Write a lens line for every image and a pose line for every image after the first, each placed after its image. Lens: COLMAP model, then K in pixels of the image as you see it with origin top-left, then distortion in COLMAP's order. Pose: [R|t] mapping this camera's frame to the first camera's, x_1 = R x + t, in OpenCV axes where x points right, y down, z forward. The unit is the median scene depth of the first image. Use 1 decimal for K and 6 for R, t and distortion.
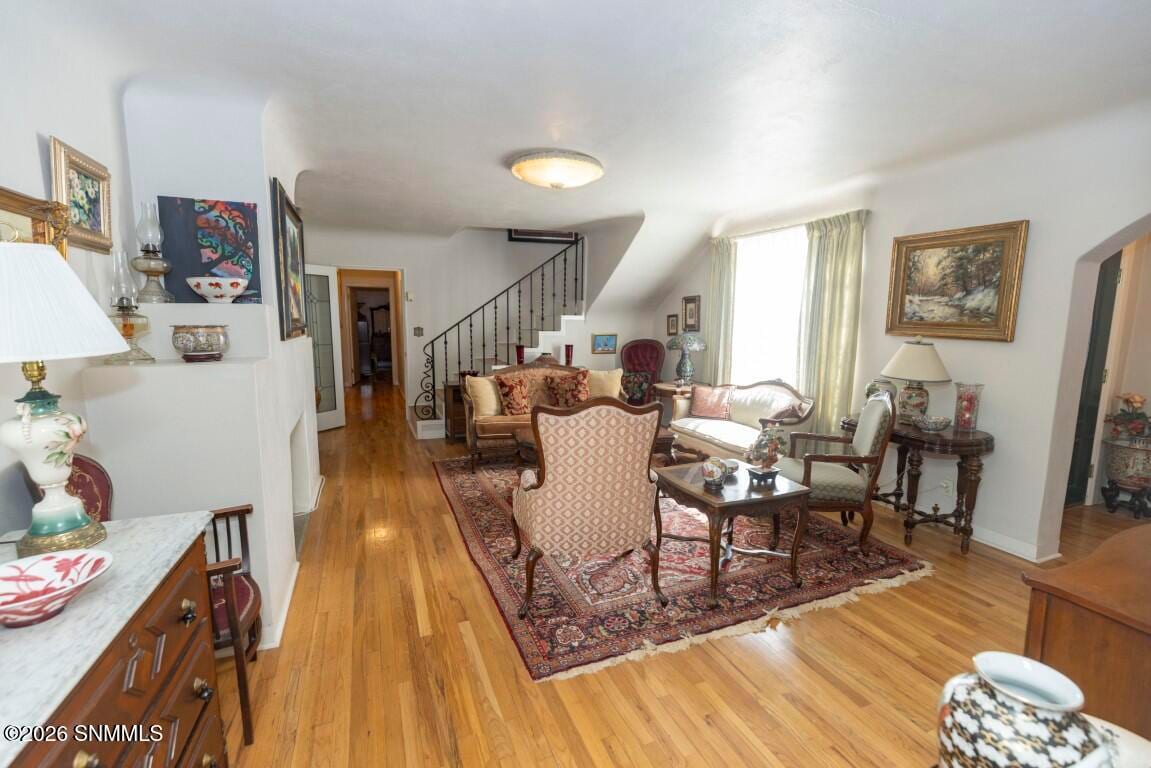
lens RADIAL K [[512.8, 0, 579.0], [0, 512.8, 382.6], [0, 0, 1]] dist [0.006108, 0.000011]
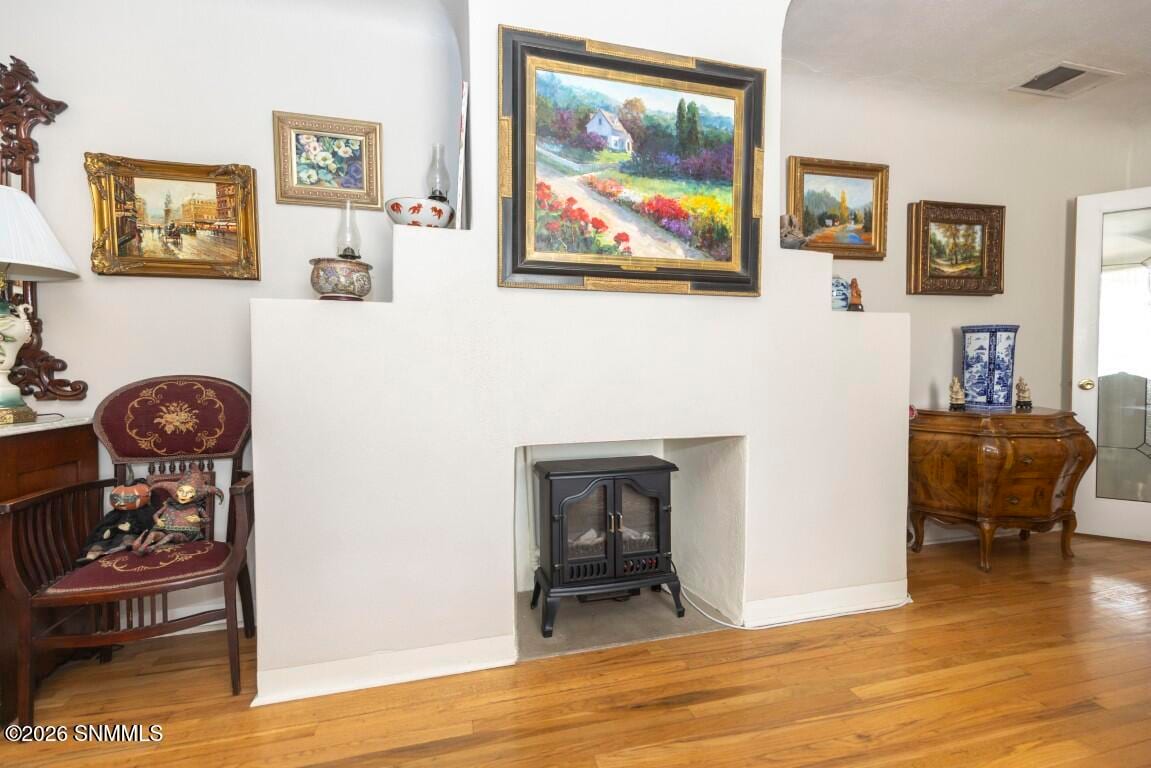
lens RADIAL K [[512.8, 0, 579.0], [0, 512.8, 382.6], [0, 0, 1]] dist [0.006108, 0.000011]
pose [[-0.133037, 0.023909, -0.990823, 0.023705], [-0.125110, 0.991307, 0.040719, -0.002034], [0.983183, 0.129379, -0.128890, 0.875313]]
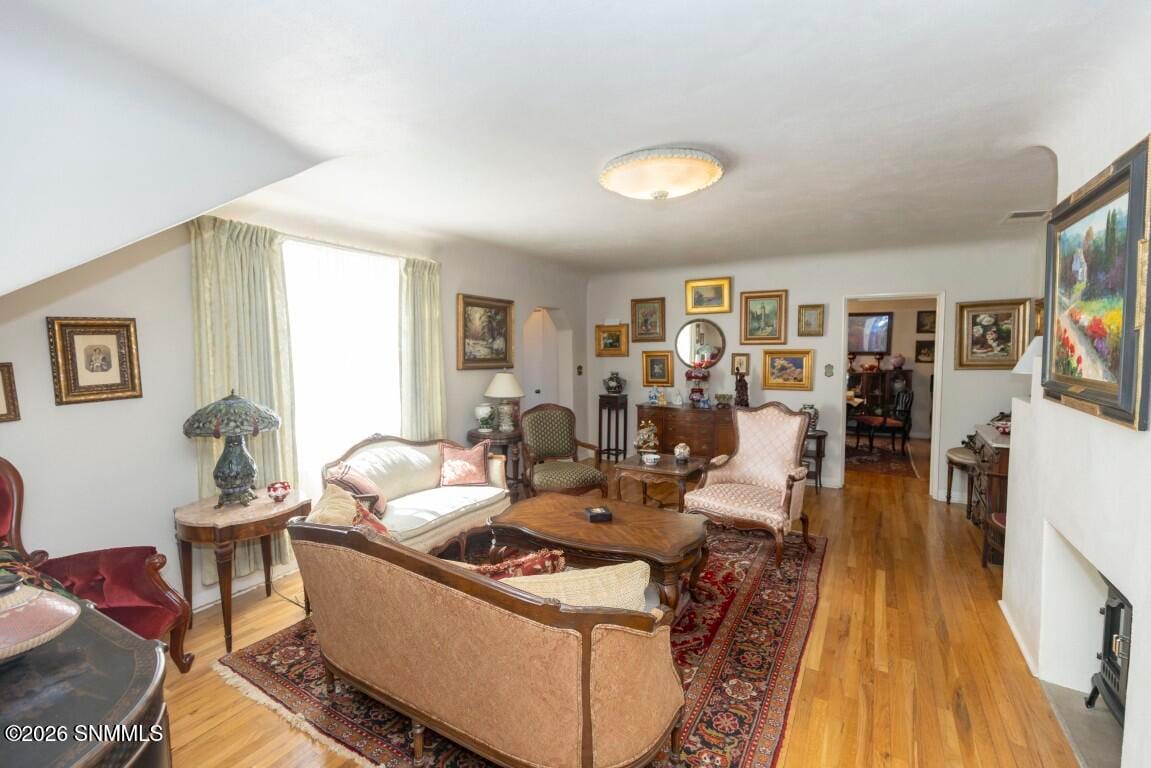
lens RADIAL K [[512.8, 0, 579.0], [0, 512.8, 382.6], [0, 0, 1]] dist [0.006108, 0.000011]
pose [[-0.606280, -0.063465, 0.792715, -0.573293], [0.101794, 0.982417, 0.156506, -0.234164], [-0.788709, 0.175580, -0.589160, 1.548094]]
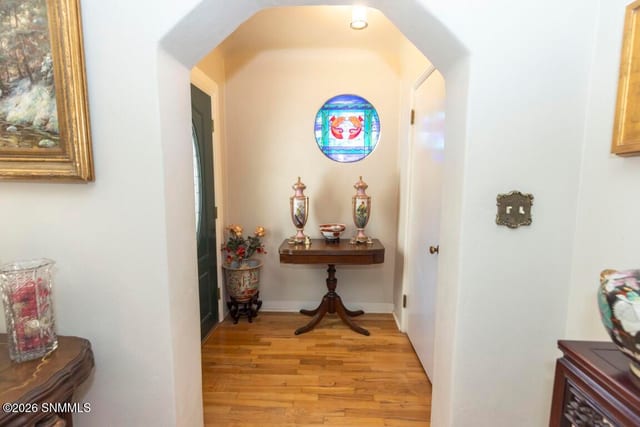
lens RADIAL K [[285.1, 0, 322.0], [0, 285.1, 212.7], [0, 0, 1]] dist [0.006108, 0.000011]
pose [[0.403766, -0.106270, 0.908669, 0.538402], [0.118542, 0.990935, 0.063217, -0.026870], [-0.907150, 0.082190, 0.412704, 0.525558]]
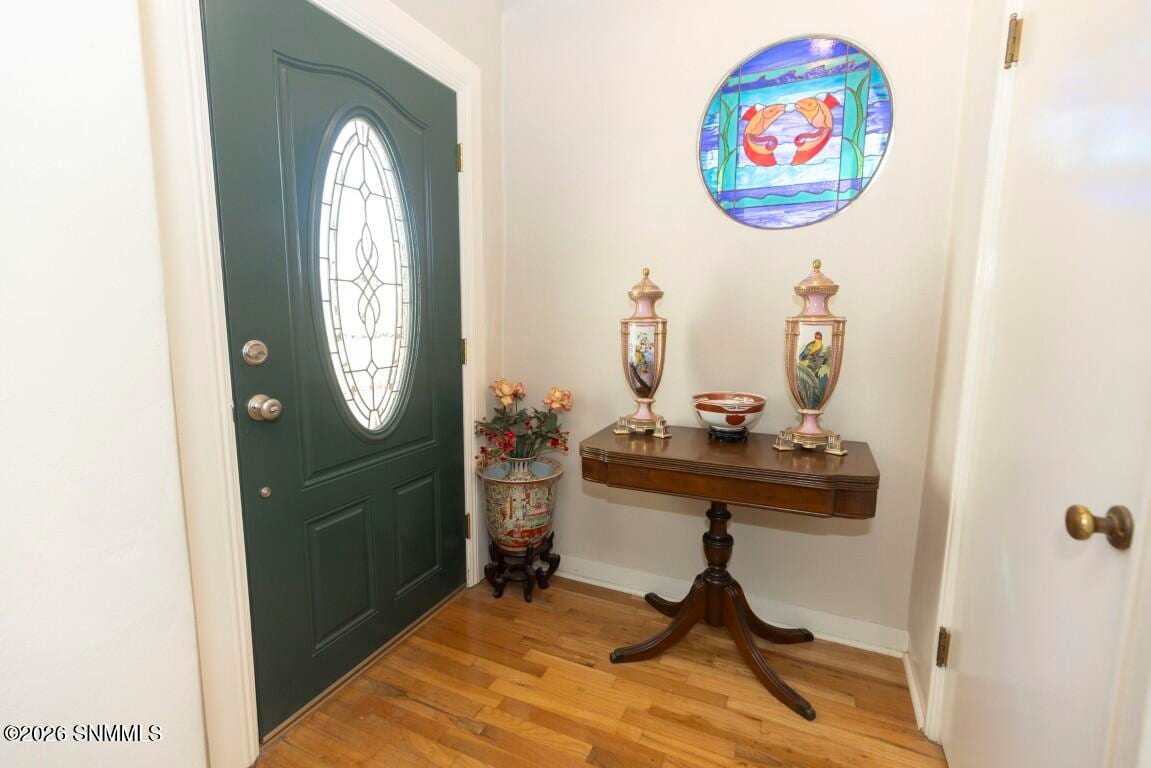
lens RADIAL K [[506.8, 0, 576.4], [0, 506.8, 380.1], [0, 0, 1]] dist [-0.001982, -0.000259]
pose [[0.724214, -0.094869, 0.683018, 0.757342], [0.090166, 0.995015, 0.042600, 0.003860], [-0.683655, 0.030733, 0.729158, 0.547591]]
